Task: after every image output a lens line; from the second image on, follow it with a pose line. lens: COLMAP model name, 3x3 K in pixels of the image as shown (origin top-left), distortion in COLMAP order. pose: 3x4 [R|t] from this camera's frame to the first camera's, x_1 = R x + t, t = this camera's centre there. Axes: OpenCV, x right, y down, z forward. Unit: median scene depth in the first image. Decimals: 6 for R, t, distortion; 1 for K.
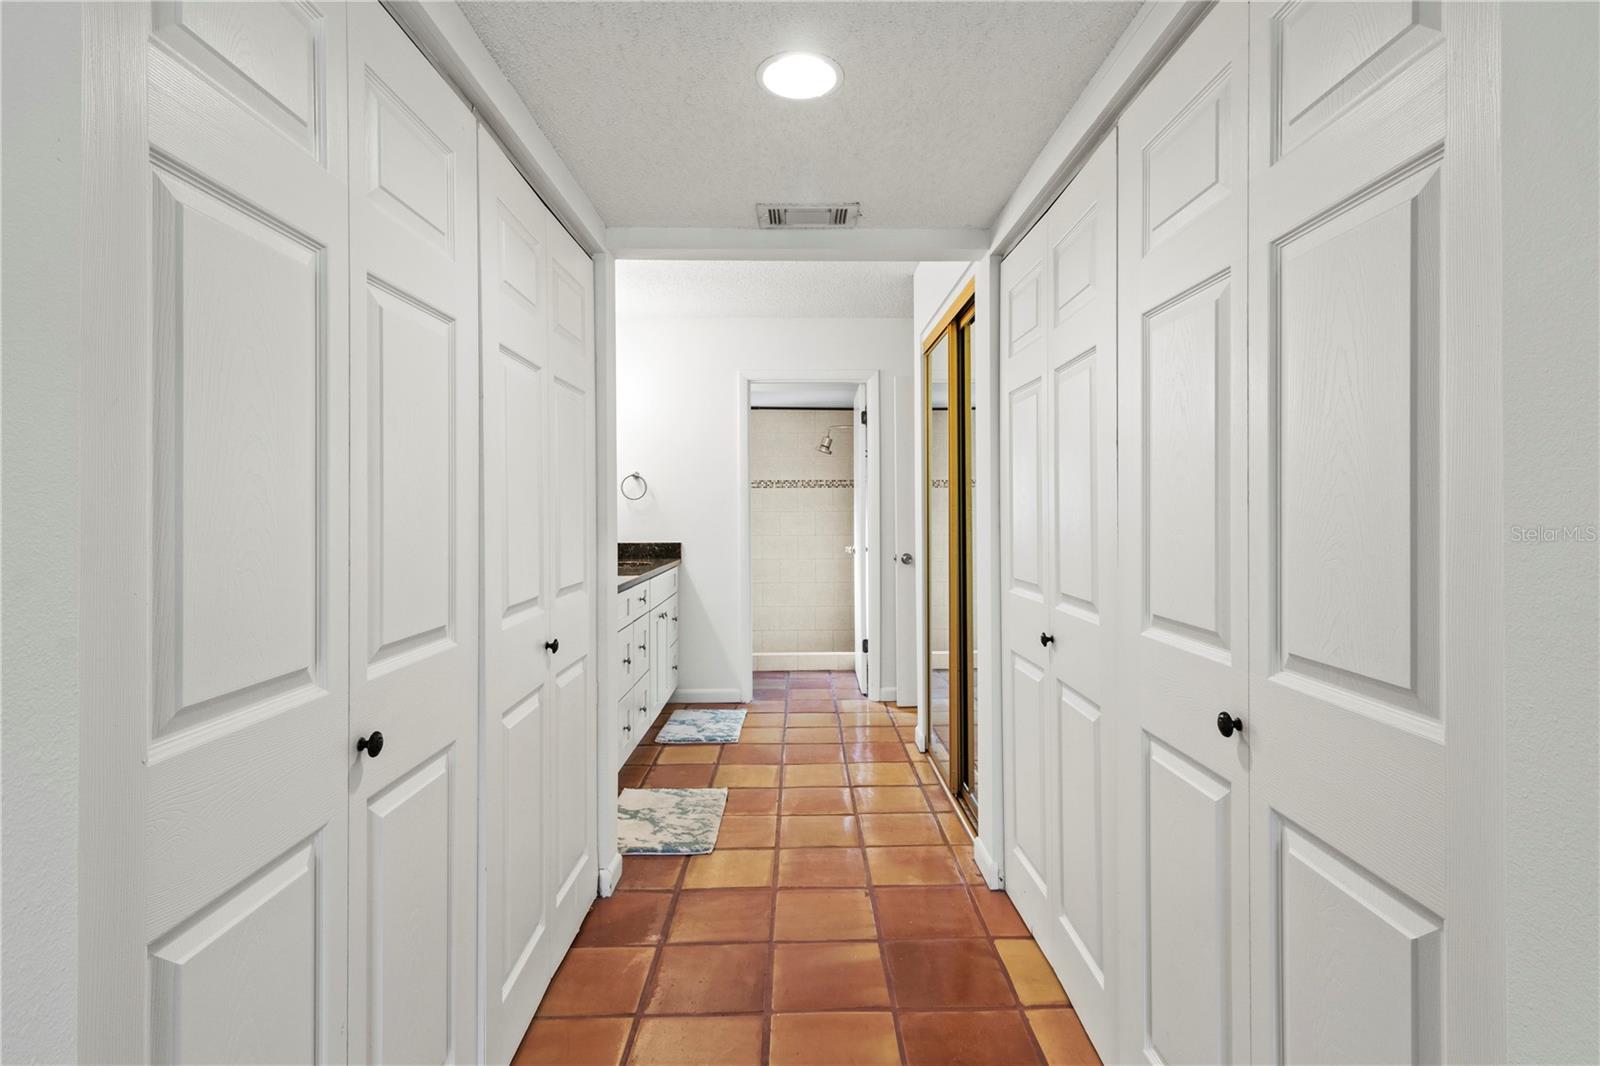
lens RADIAL K [[762.9, 0, 806.7], [0, 762.9, 521.8], [0, 0, 1]] dist [0.009608, -0.000442]
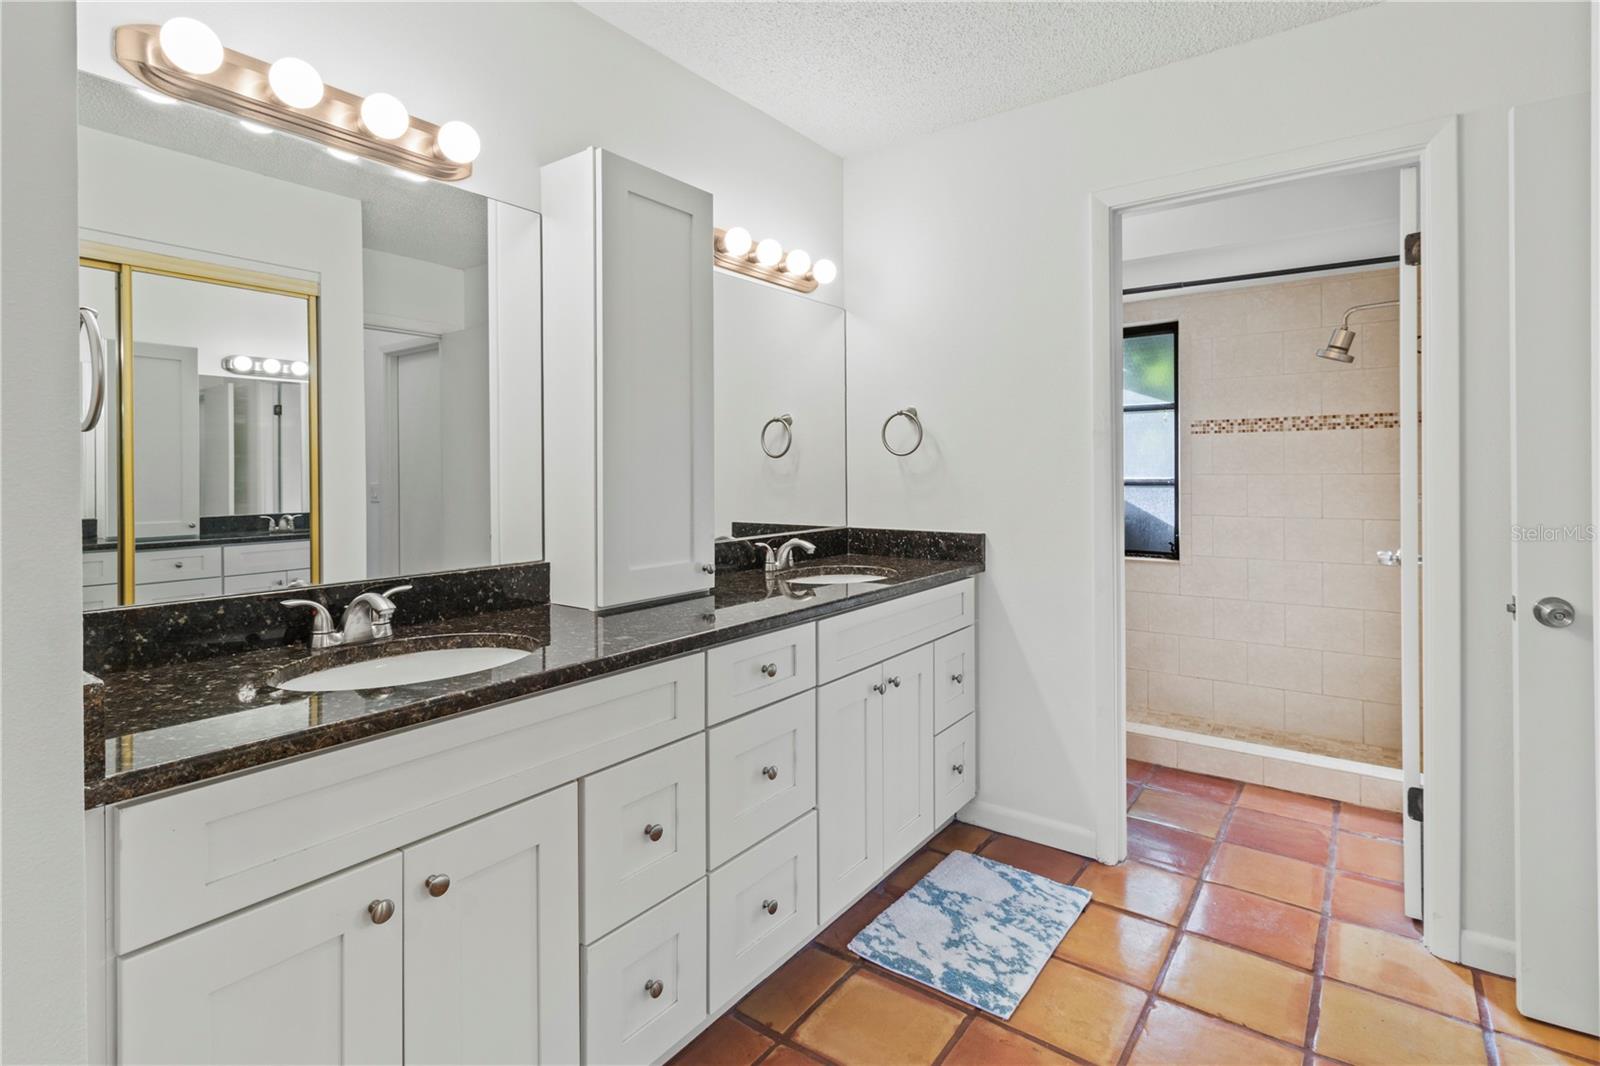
lens RADIAL K [[762.9, 0, 830.5], [0, 762.9, 478.9], [0, 0, 1]] dist [0.009608, -0.000442]
pose [[0.806559, 0.004129, -0.591139, 0.077023], [-0.005502, 0.999985, -0.000522, -0.012389], [0.591127, 0.003674, 0.806570, 0.553536]]
